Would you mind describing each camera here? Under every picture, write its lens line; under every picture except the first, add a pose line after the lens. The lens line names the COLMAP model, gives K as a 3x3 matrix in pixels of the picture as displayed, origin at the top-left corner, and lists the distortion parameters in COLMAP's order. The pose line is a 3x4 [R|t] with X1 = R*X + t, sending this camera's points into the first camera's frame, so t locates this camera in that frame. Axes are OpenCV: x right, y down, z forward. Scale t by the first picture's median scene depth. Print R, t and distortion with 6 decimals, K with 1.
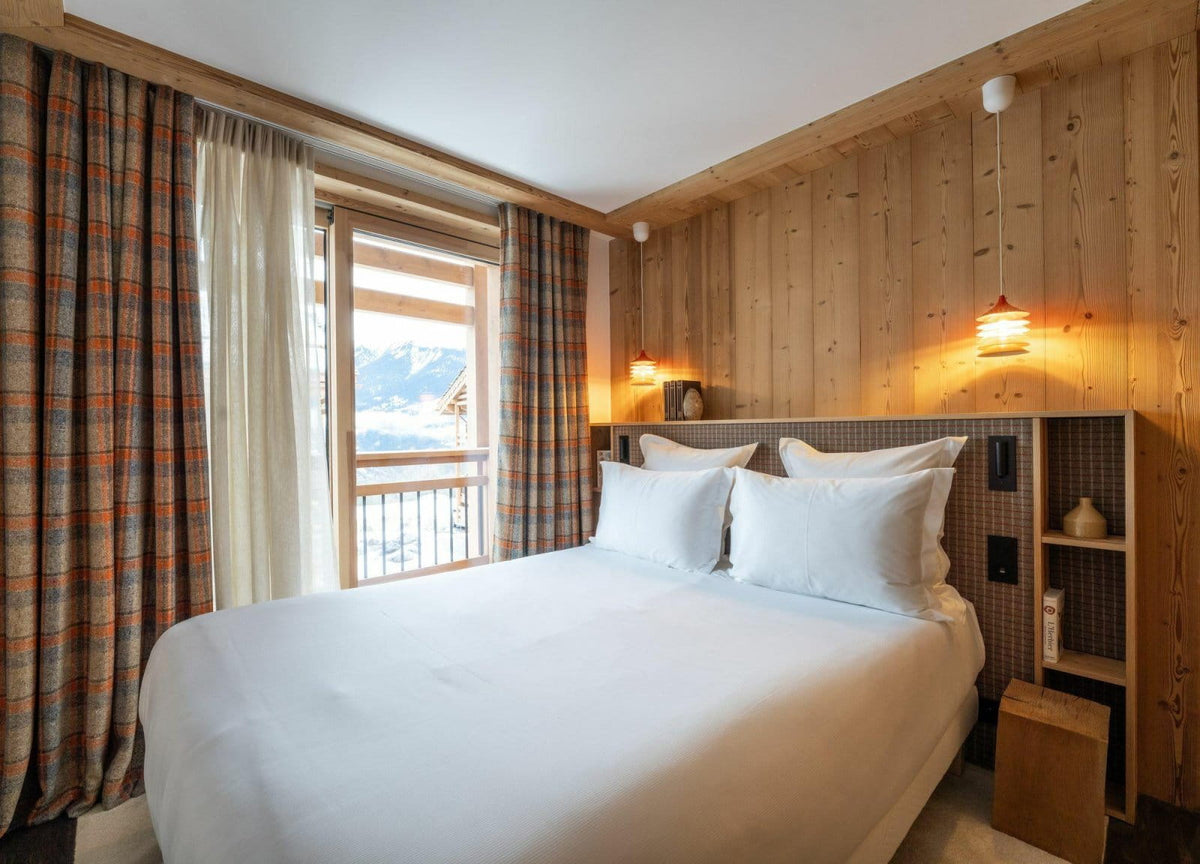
lens RADIAL K [[525.5, 0, 600.0], [0, 525.5, 432.0], [0, 0, 1]] dist [-0.014725, -0.000290]
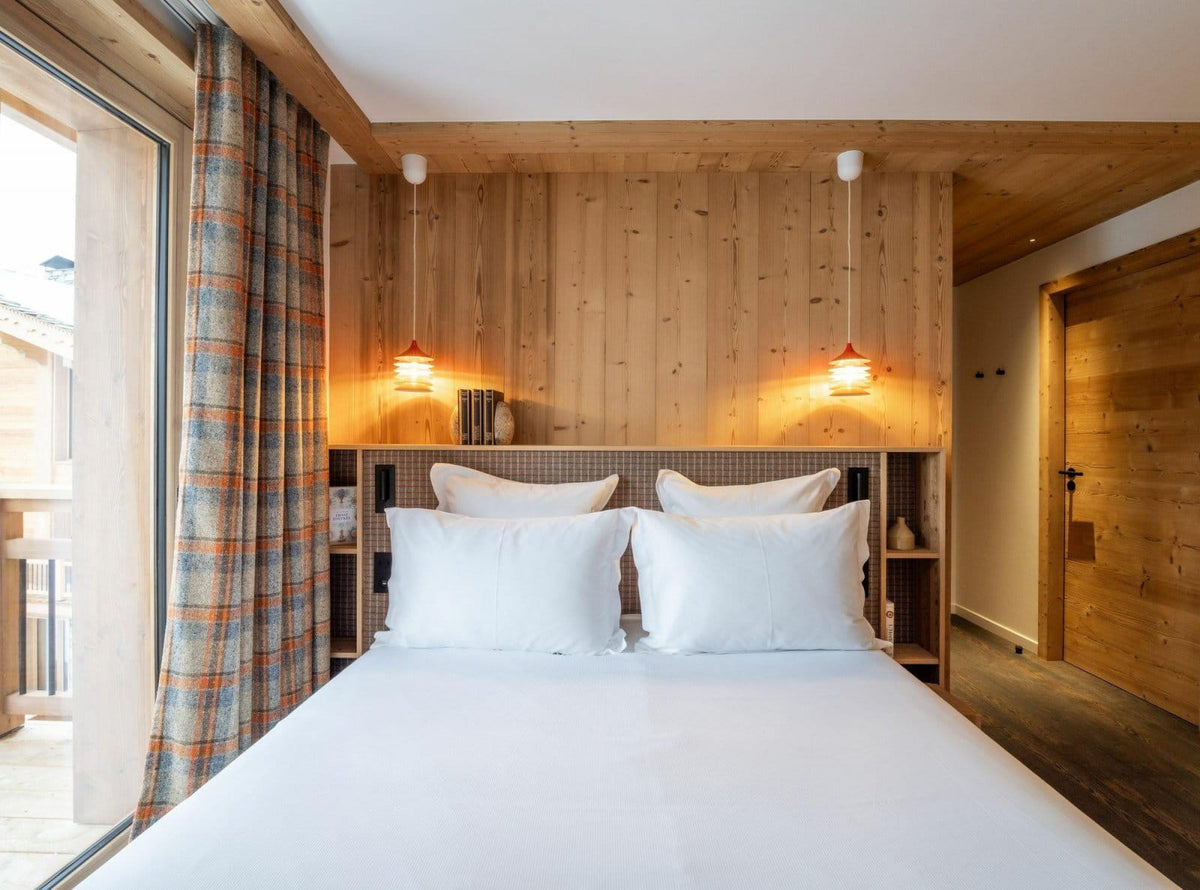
lens RADIAL K [[566.9, 0, 602.1], [0, 566.9, 438.2], [0, 0, 1]] dist [0.000910, -0.013642]
pose [[0.695033, 0.014891, 0.718823, -0.323194], [-0.008663, 0.999886, -0.012337, -0.023394], [-0.718925, 0.002348, 0.695083, 0.350583]]
